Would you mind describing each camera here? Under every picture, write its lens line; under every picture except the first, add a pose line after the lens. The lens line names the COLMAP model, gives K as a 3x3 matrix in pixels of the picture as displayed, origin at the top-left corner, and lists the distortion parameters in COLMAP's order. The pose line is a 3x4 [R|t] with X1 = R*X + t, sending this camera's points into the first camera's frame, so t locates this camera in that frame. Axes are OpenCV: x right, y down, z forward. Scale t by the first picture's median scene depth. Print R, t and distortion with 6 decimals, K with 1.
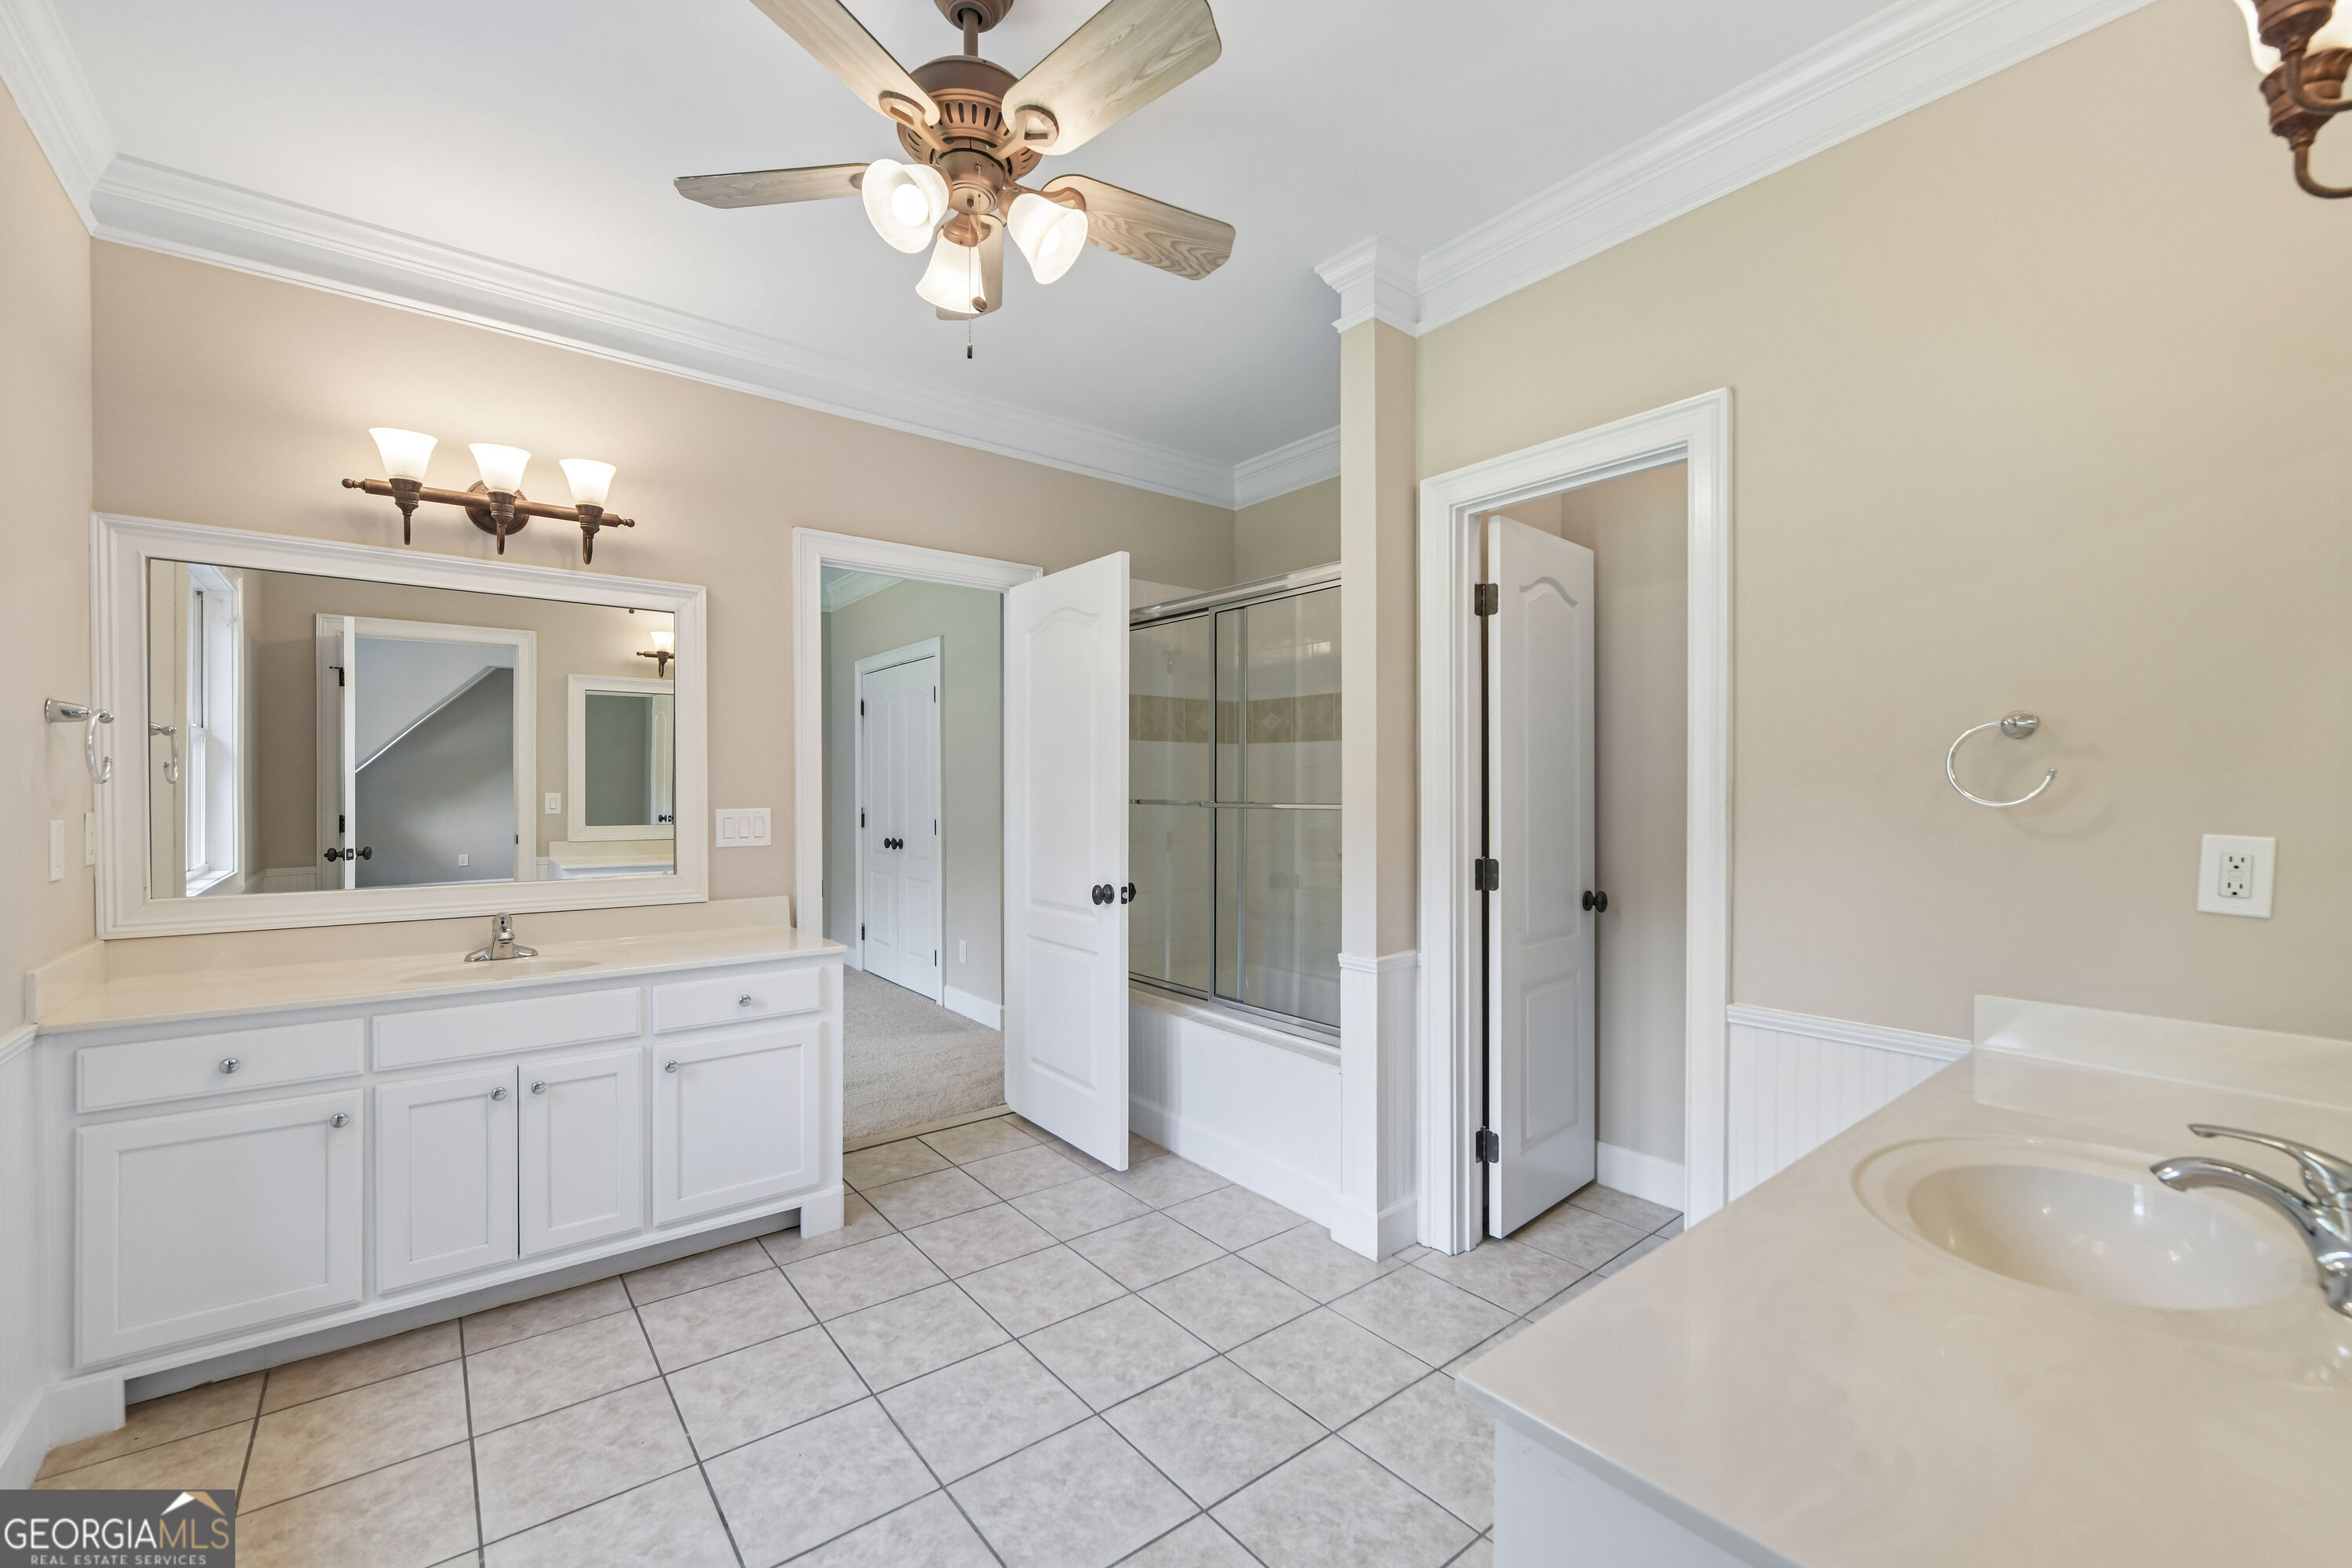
lens RADIAL K [[949.3, 0, 1161.1], [0, 949.3, 786.7], [0, 0, 1]] dist [-0.003826, -0.000504]
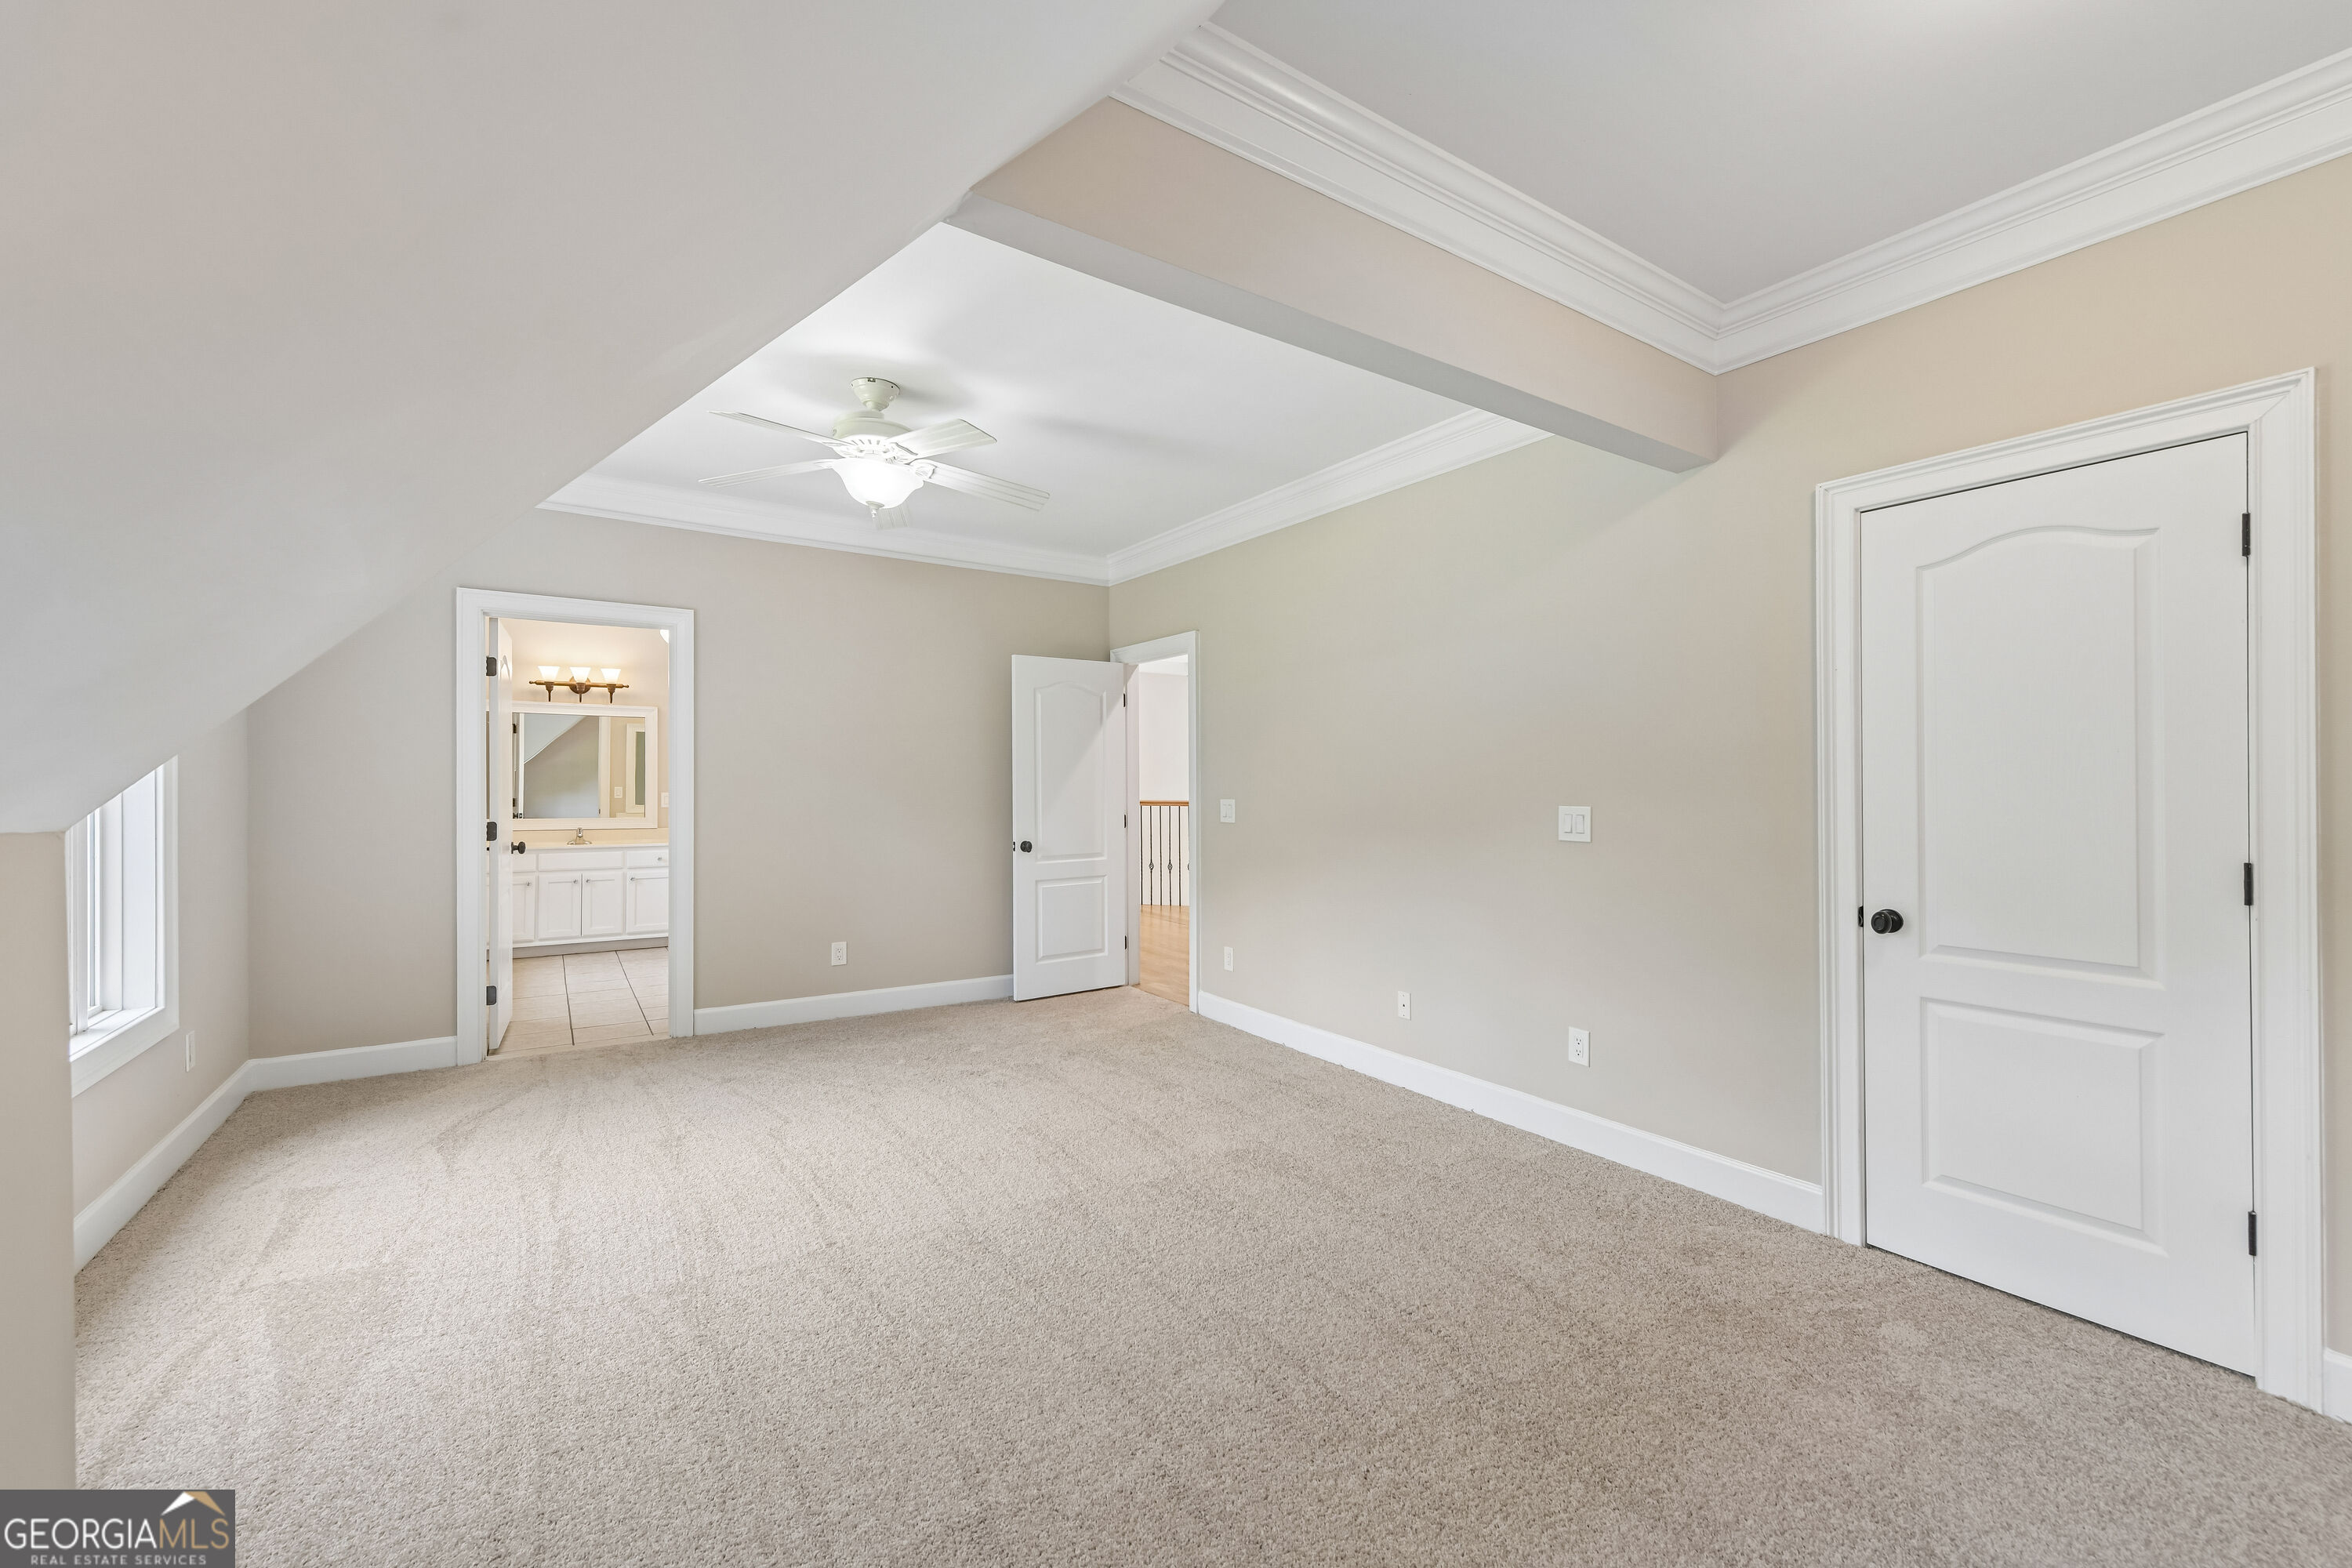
lens RADIAL K [[949.3, 0, 1184.2], [0, 949.3, 773.5], [0, 0, 1]] dist [-0.003826, -0.000504]
pose [[0.997253, 0.001741, -0.074054, 1.353785], [-0.002693, 0.999915, -0.012760, 0.001120], [0.074026, 0.012924, 0.997173, -1.742712]]
